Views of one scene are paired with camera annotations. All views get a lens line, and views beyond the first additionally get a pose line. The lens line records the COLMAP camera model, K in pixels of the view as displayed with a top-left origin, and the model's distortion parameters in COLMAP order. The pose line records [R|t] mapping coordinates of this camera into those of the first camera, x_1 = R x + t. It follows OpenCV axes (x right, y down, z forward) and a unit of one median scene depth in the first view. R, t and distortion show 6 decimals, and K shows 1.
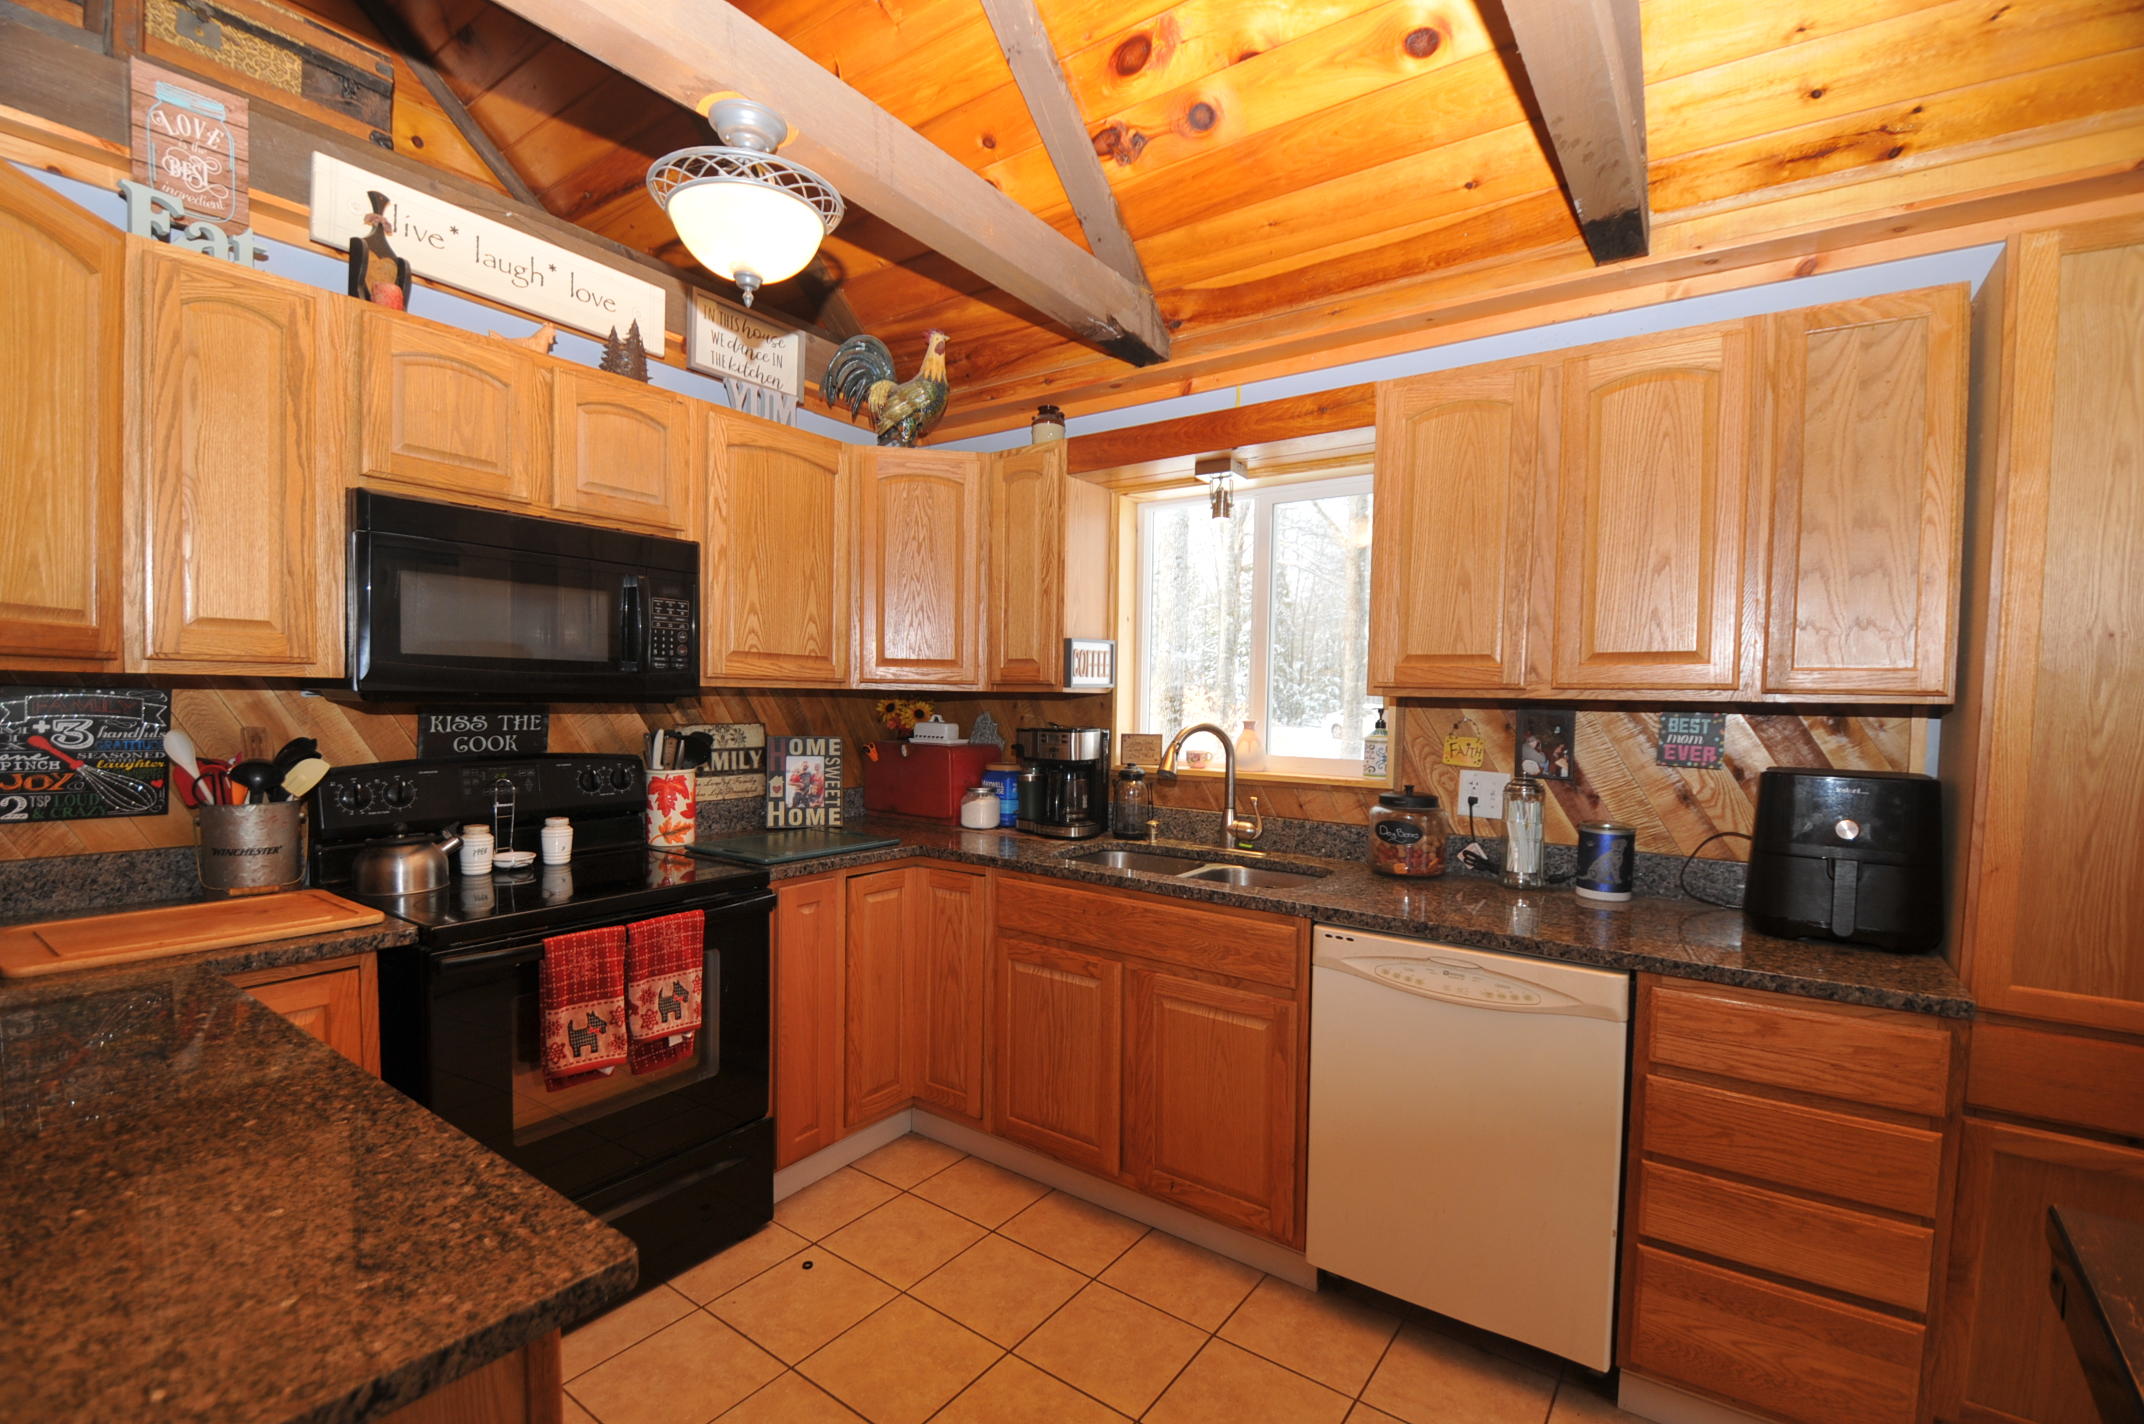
lens RADIAL K [[945.3, 0, 1037.3], [0, 945.3, 751.1], [0, 0, 1]] dist [0.002516, -0.013193]
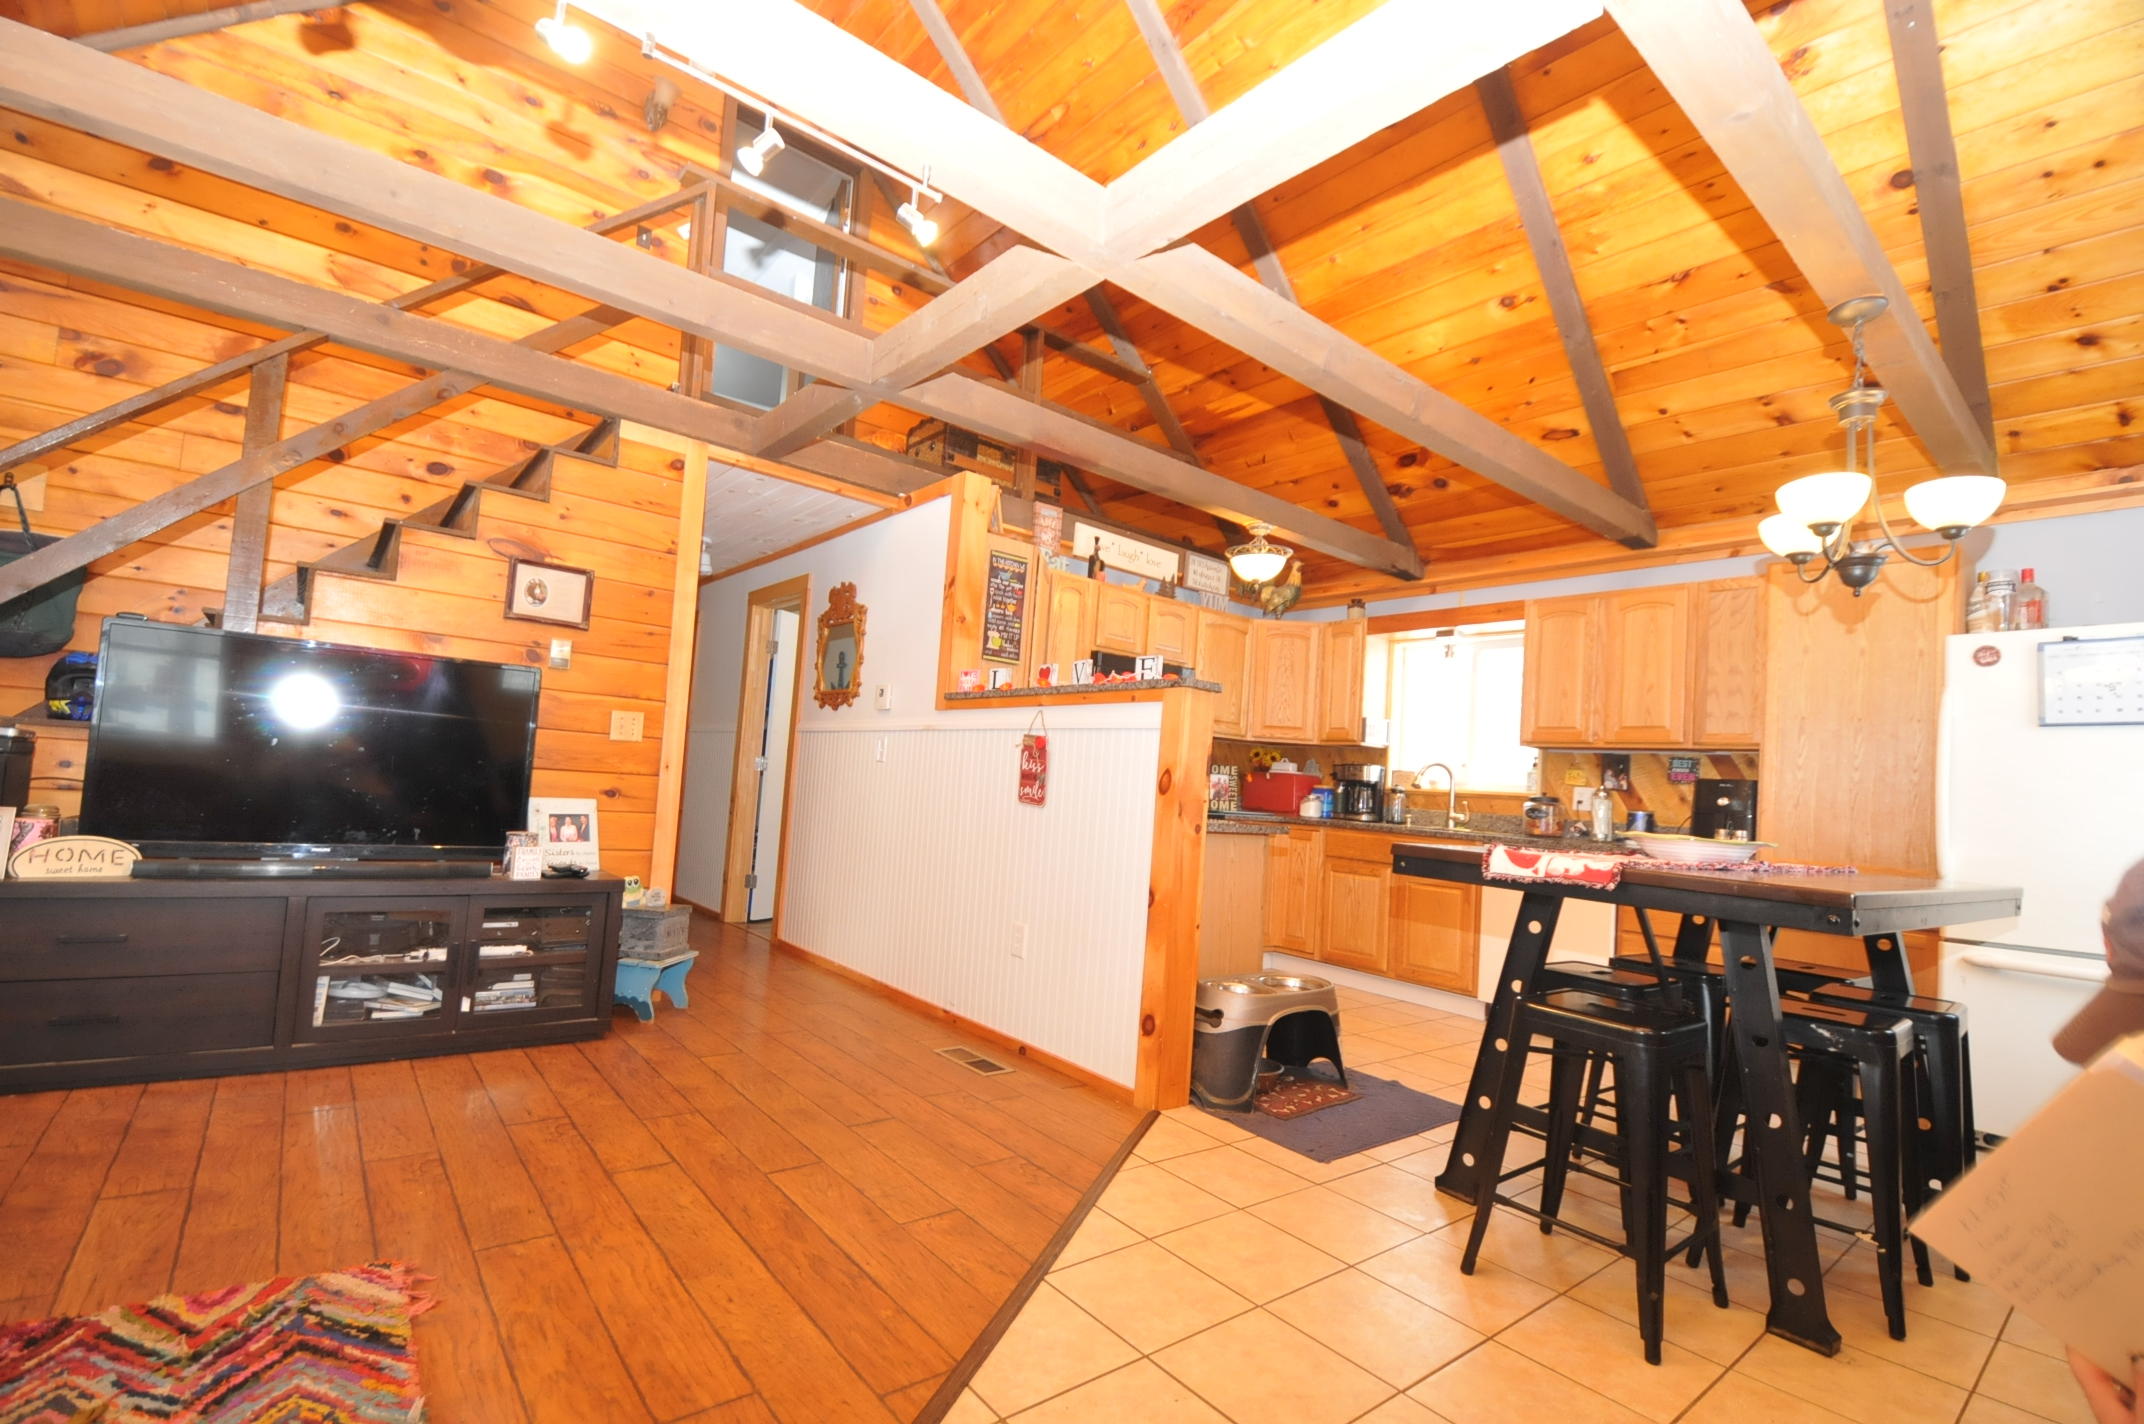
lens RADIAL K [[945.3, 0, 1037.3], [0, 945.3, 751.1], [0, 0, 1]] dist [0.002516, -0.013193]
pose [[0.965632, 0.036803, -0.257294, -0.122133], [-0.062851, 0.993609, -0.093757, 0.185593], [0.252200, 0.106706, 0.961774, -1.101004]]
